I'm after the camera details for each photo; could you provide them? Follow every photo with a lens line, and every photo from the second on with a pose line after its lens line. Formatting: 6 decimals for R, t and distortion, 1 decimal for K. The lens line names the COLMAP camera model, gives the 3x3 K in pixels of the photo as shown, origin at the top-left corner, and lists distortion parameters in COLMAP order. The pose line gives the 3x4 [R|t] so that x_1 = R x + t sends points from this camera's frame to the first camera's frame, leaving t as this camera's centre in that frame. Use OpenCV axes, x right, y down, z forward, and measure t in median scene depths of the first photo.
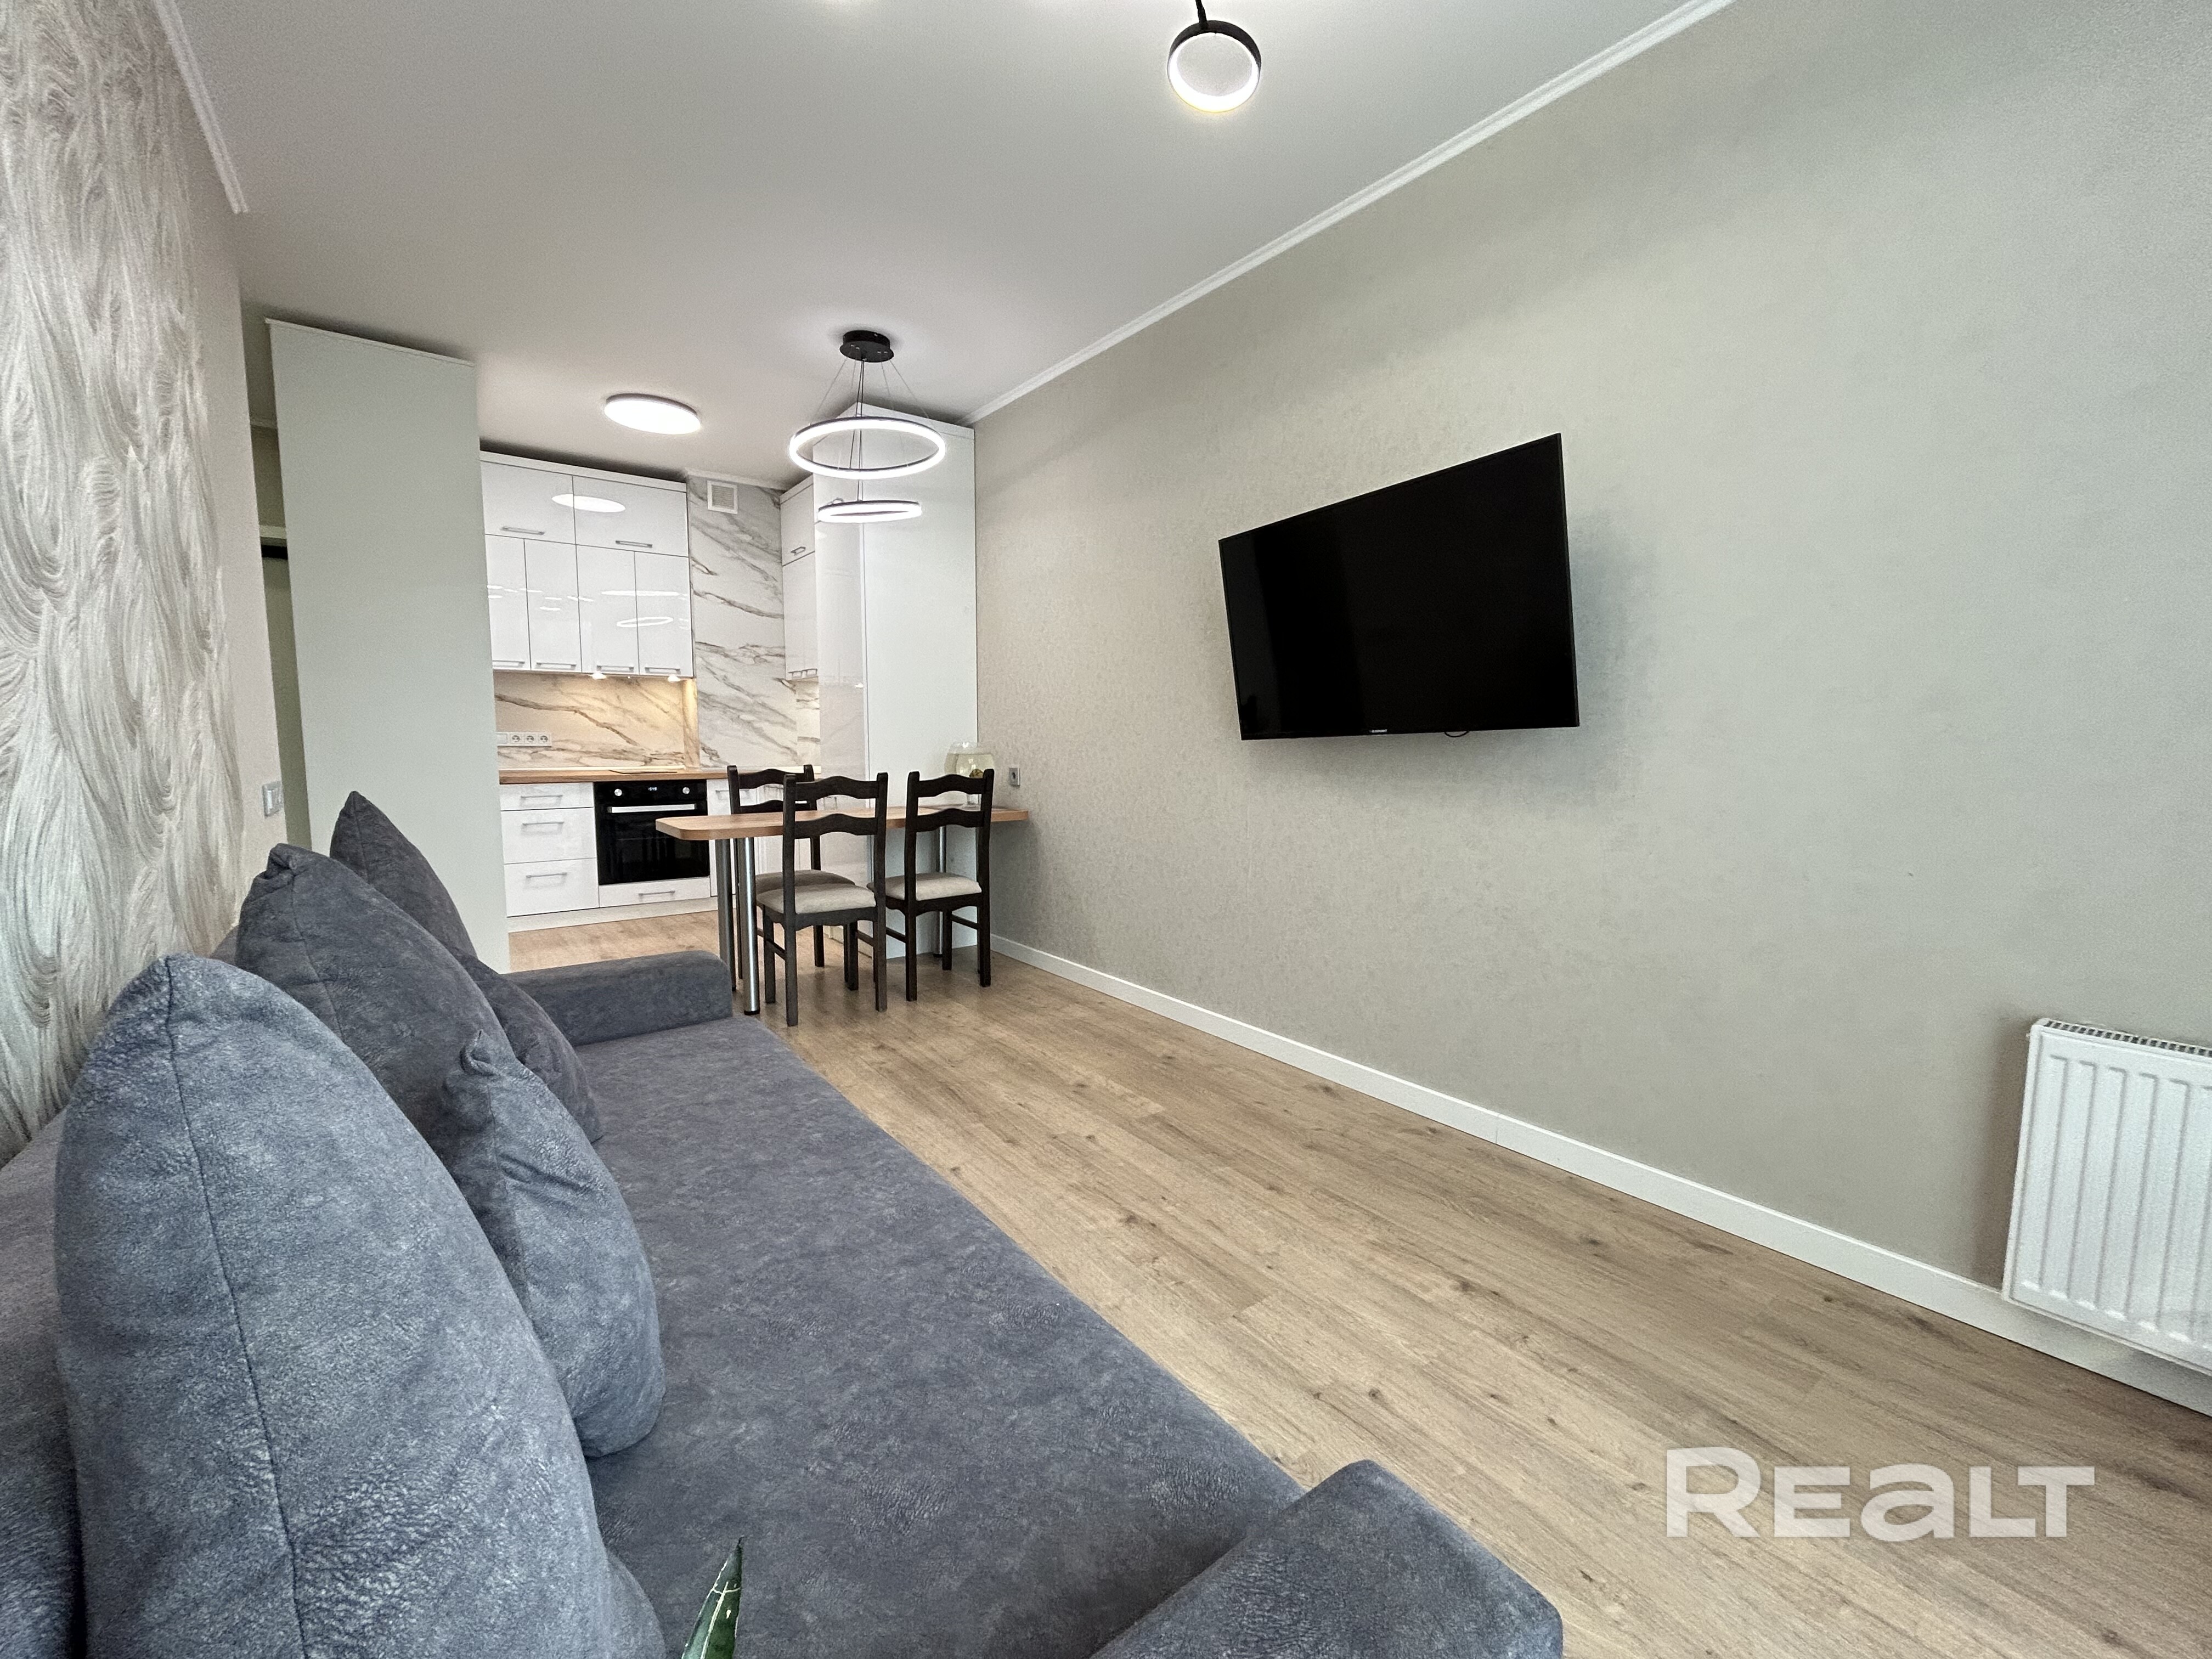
lens RADIAL K [[900.7, 0, 1110.7], [0, 900.7, 831.1], [0, 0, 1]] dist [0.001670, 0.000023]
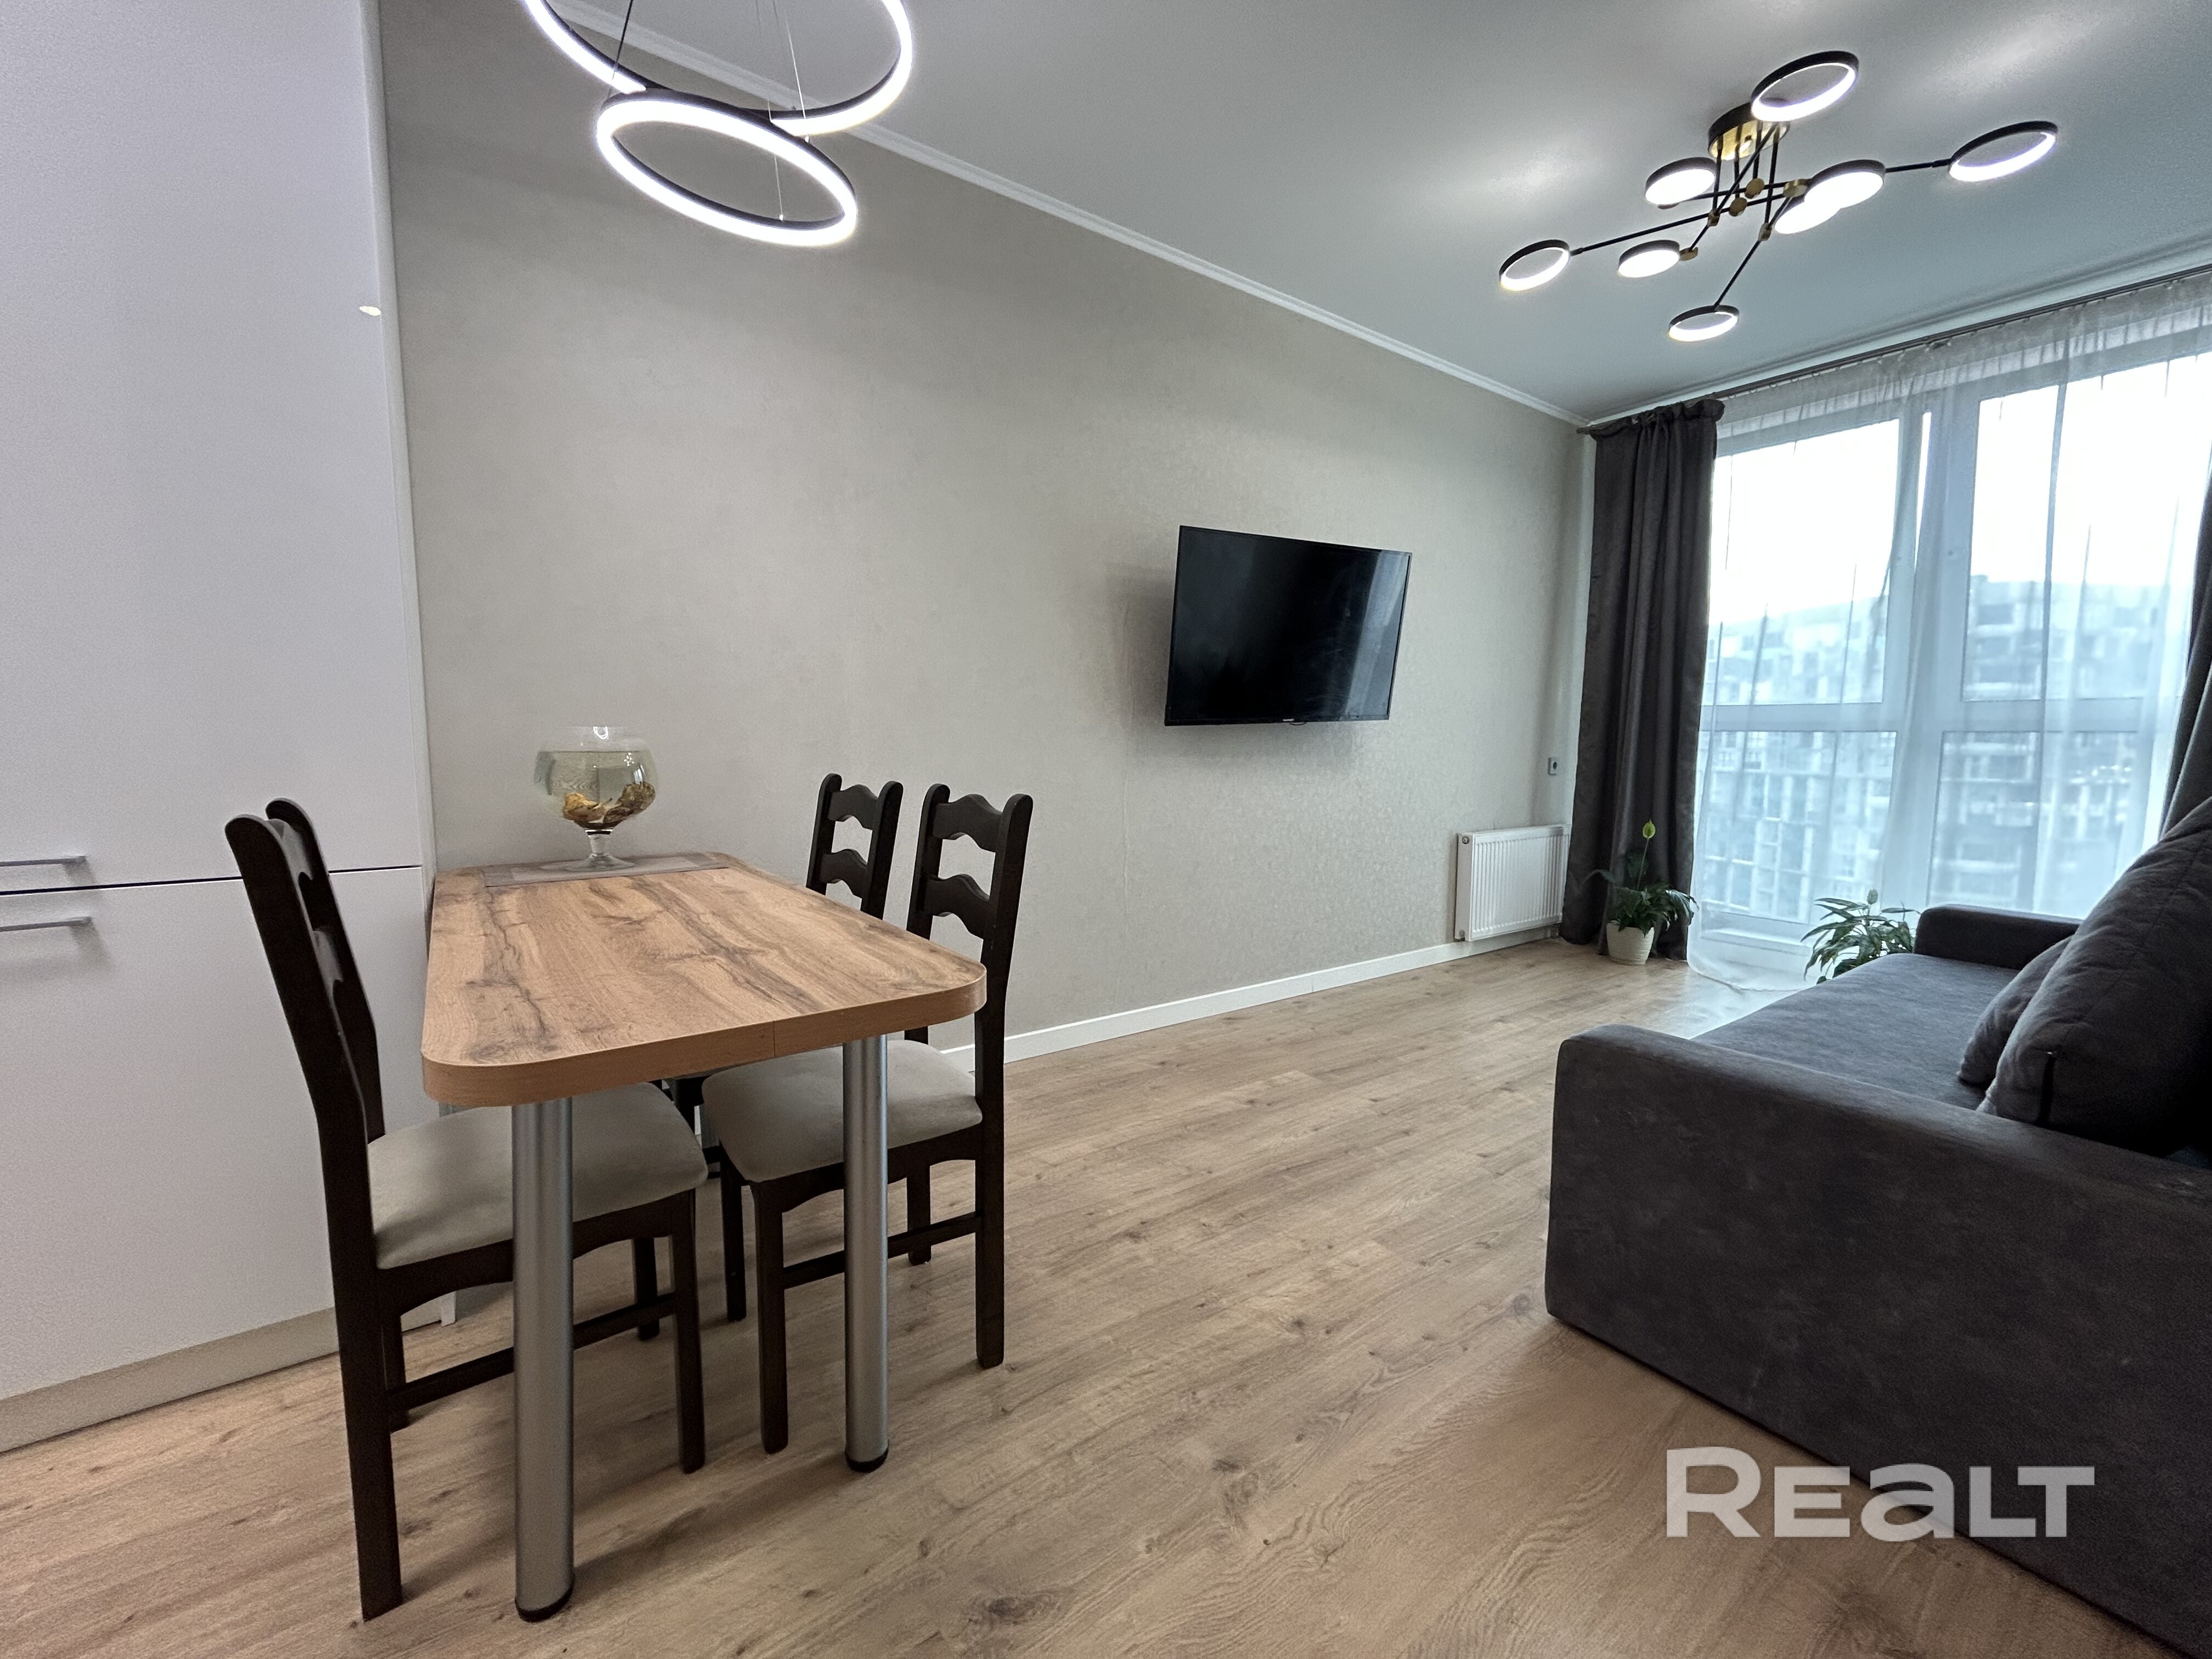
lens RADIAL K [[900.7, 0, 1106.1], [0, 900.7, 816.3], [0, 0, 1]] dist [0.001670, 0.000023]
pose [[0.031796, -0.096900, 0.994786, -1.025927], [0.094274, 0.991143, 0.093532, -0.120406], [-0.995038, 0.090809, 0.040649, 1.196891]]
